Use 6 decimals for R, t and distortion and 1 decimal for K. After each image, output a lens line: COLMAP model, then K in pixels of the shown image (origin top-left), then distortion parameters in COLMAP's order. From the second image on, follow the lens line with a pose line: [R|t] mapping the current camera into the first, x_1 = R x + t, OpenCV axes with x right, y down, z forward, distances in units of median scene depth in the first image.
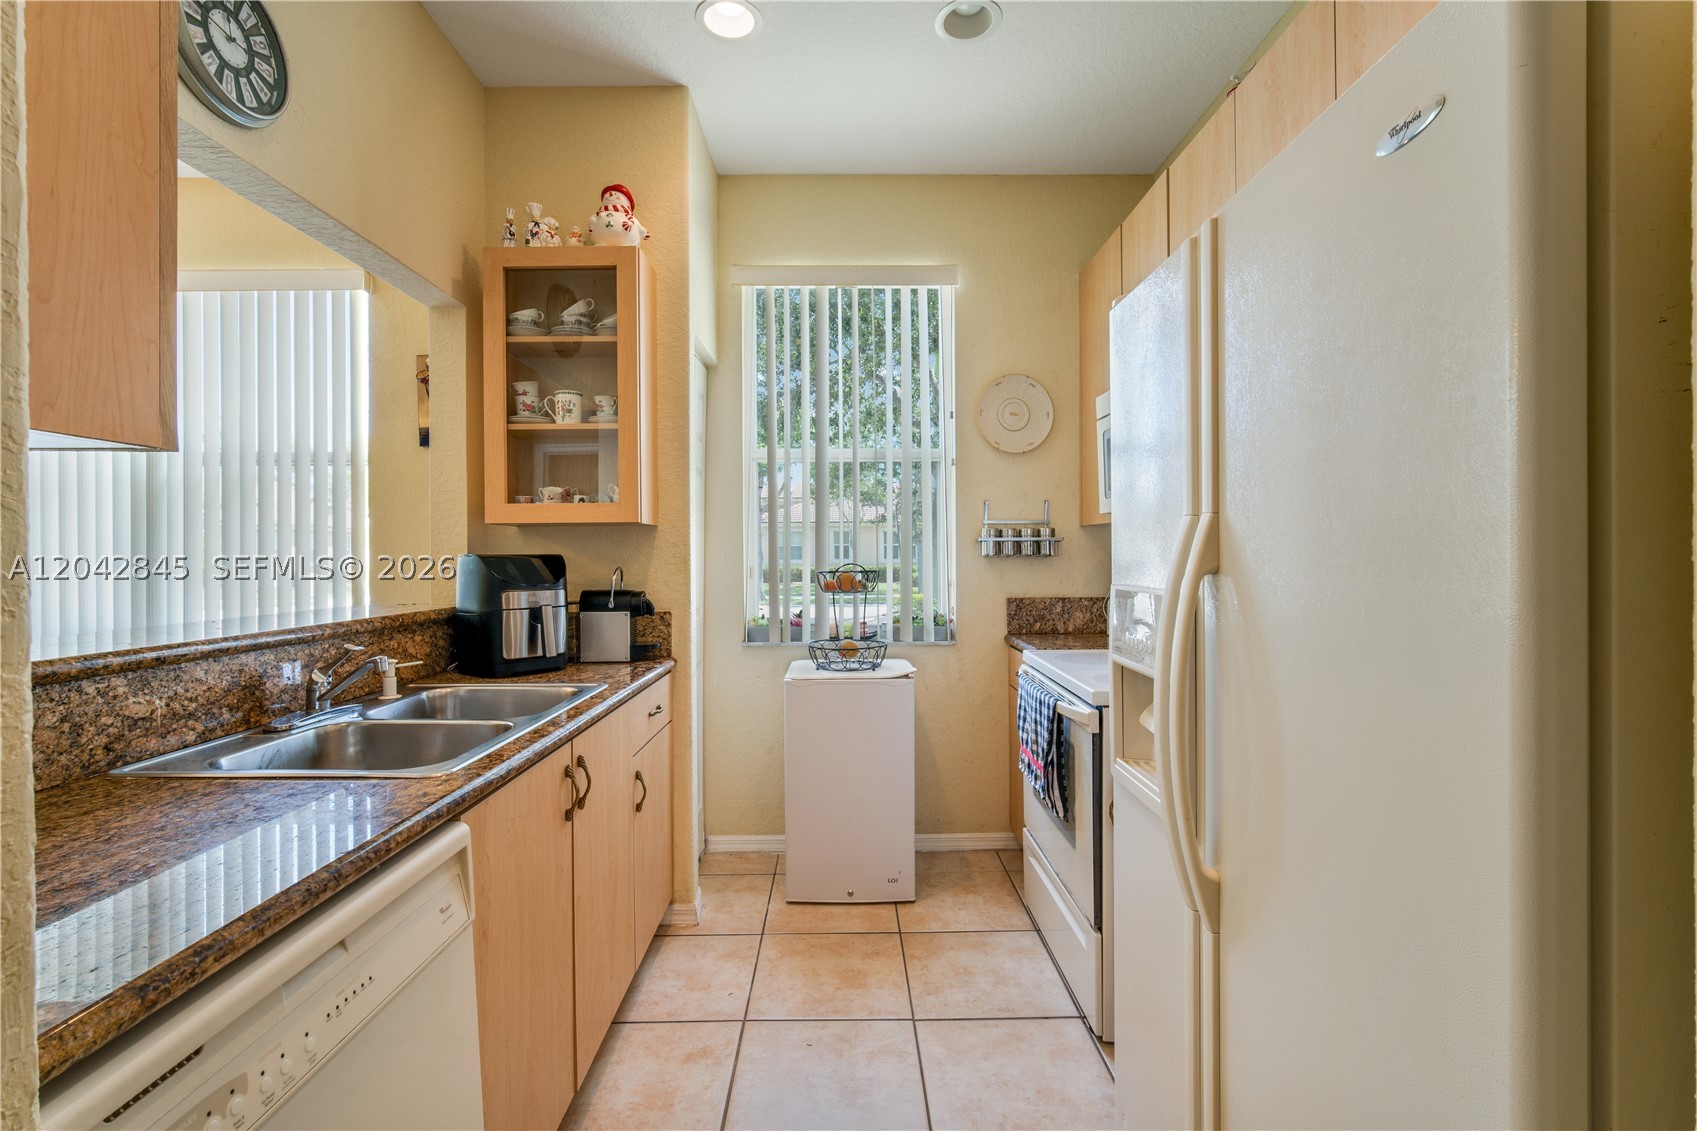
lens RADIAL K [[739.3, 0, 850.1], [0, 739.3, 555.0], [0, 0, 1]] dist [-0.013626, 0.003959]
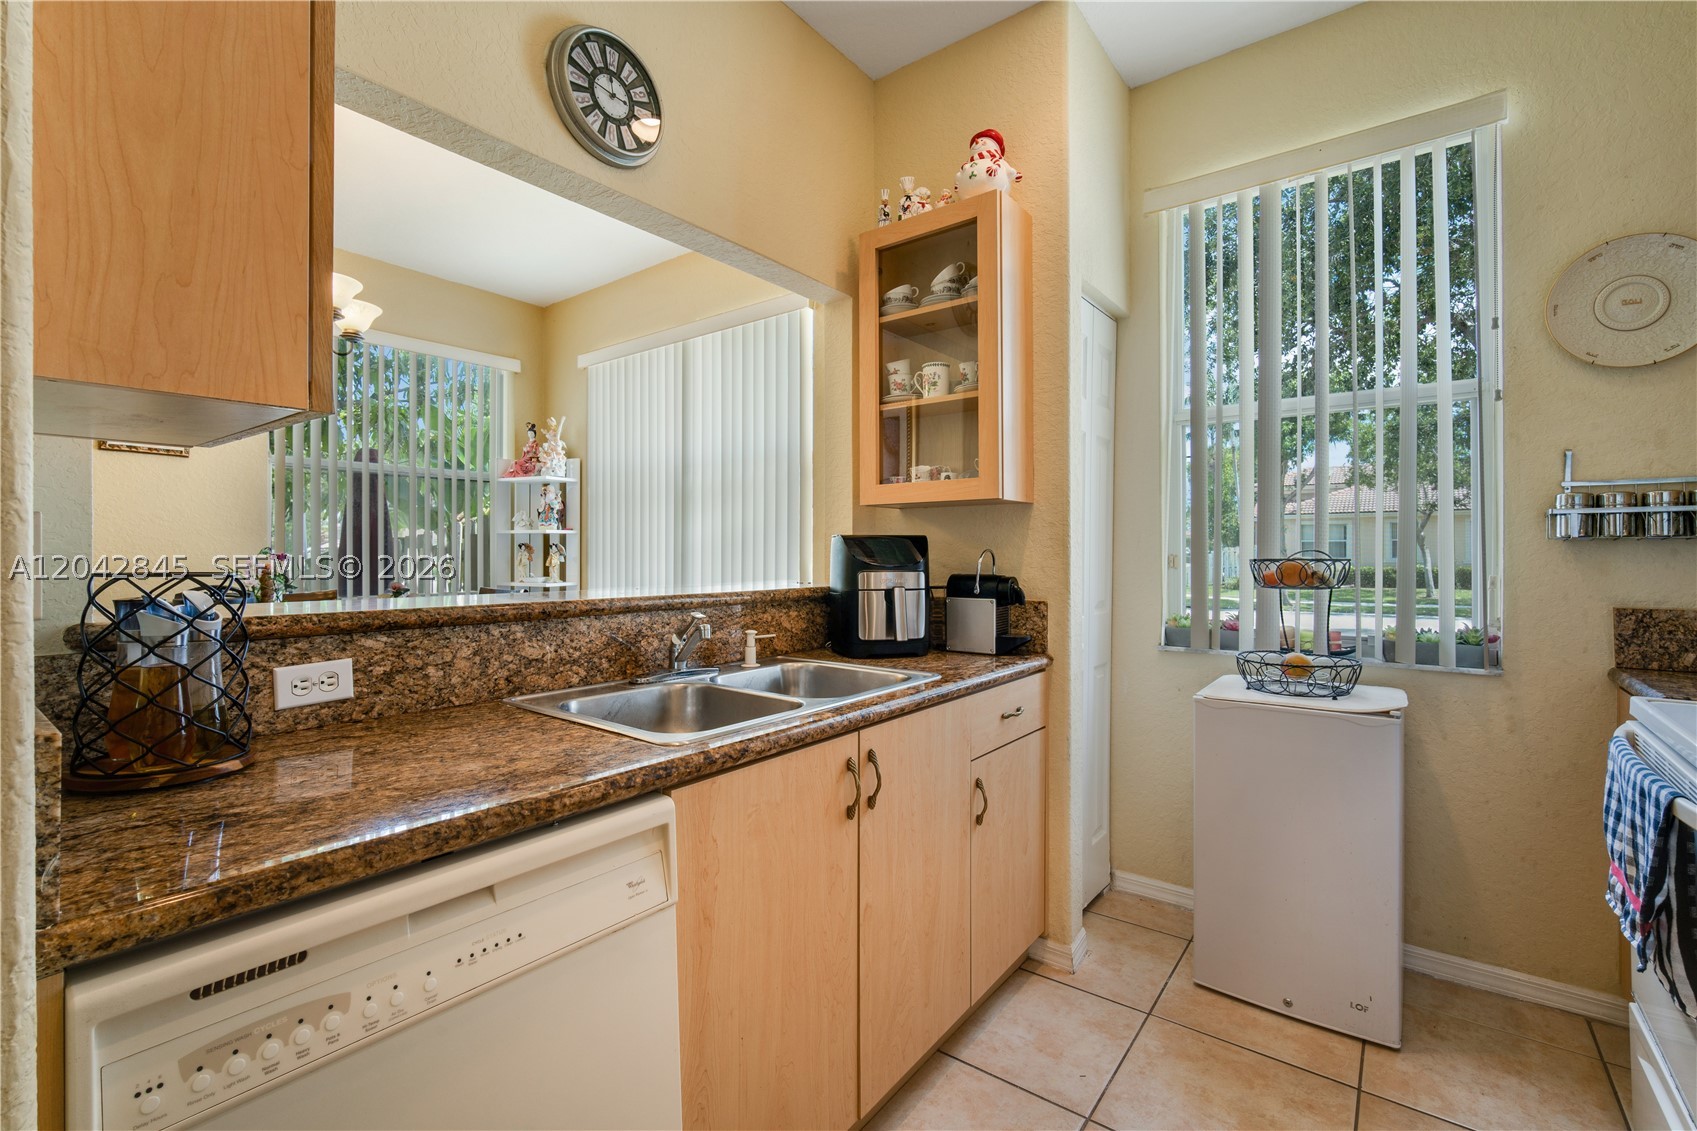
lens RADIAL K [[739.3, 0, 851.9], [0, 739.3, 550.1], [0, 0, 1]] dist [-0.013626, 0.003959]
pose [[0.785546, 0.003026, -0.618795, 0.123266], [-0.005106, 0.999986, -0.001593, 0.020009], [0.618782, 0.004411, 0.785551, 0.189426]]
